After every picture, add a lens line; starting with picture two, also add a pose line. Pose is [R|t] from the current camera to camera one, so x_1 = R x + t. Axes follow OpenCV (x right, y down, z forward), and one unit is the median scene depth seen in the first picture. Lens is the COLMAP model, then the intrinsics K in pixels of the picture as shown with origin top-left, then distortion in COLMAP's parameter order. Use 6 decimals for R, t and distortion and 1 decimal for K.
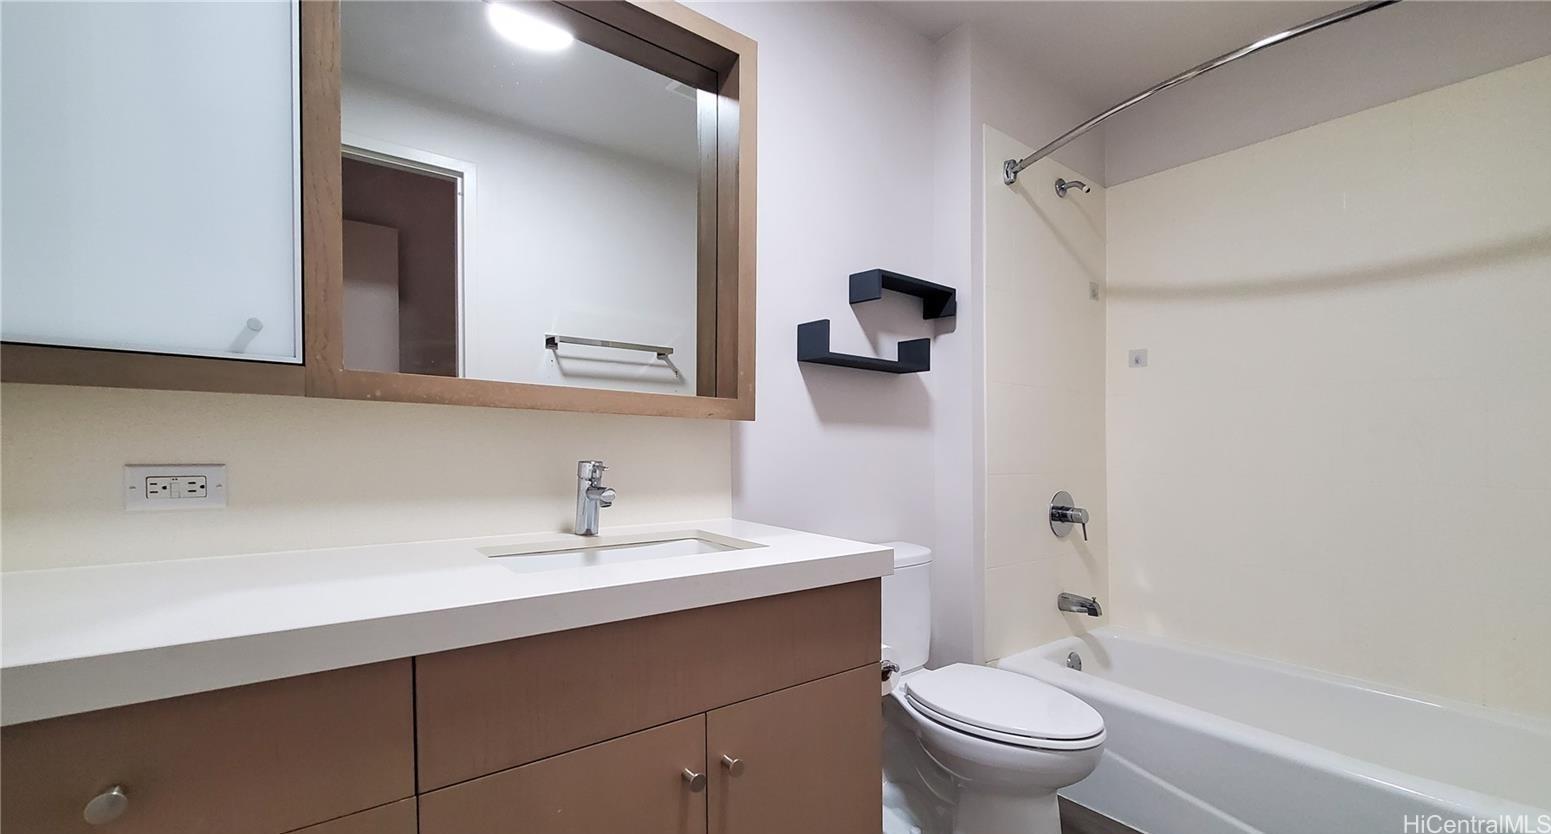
lens RADIAL K [[658.7, 0, 775.5], [0, 658.7, 417.0], [0, 0, 1]] dist [-0.000420, -0.000212]
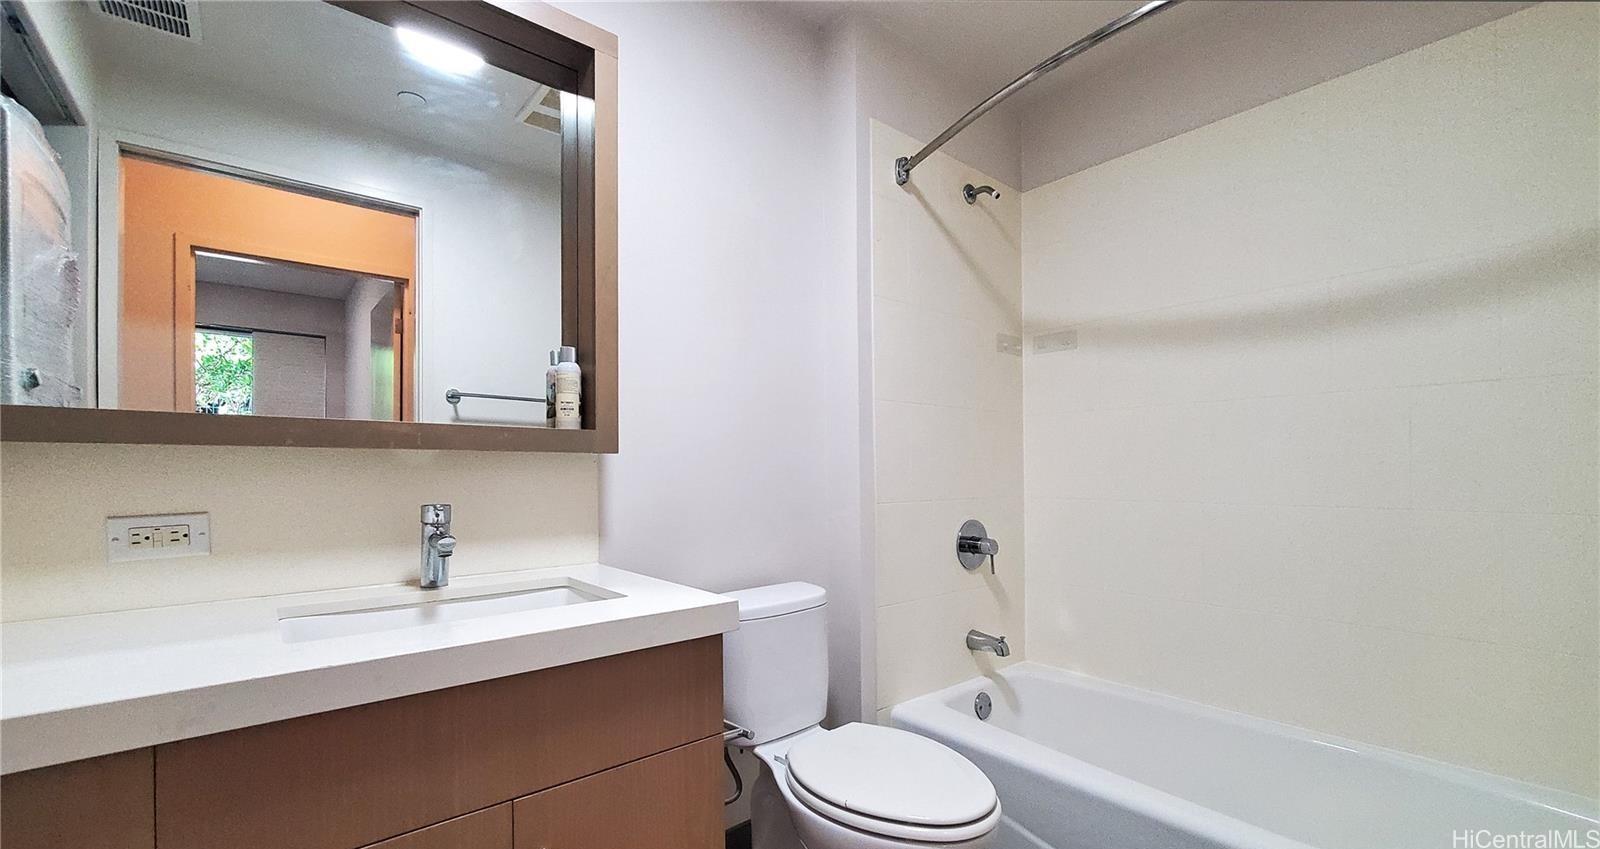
lens RADIAL K [[623.1, 0, 797.3], [0, 623.1, 457.7], [0, 0, 1]] dist [-0.035740, 0.000214]
pose [[0.999115, -0.030856, 0.028571, 0.179159], [0.030518, 0.999460, 0.012213, 0.008392], [-0.028933, -0.011330, 0.999517, 0.152367]]
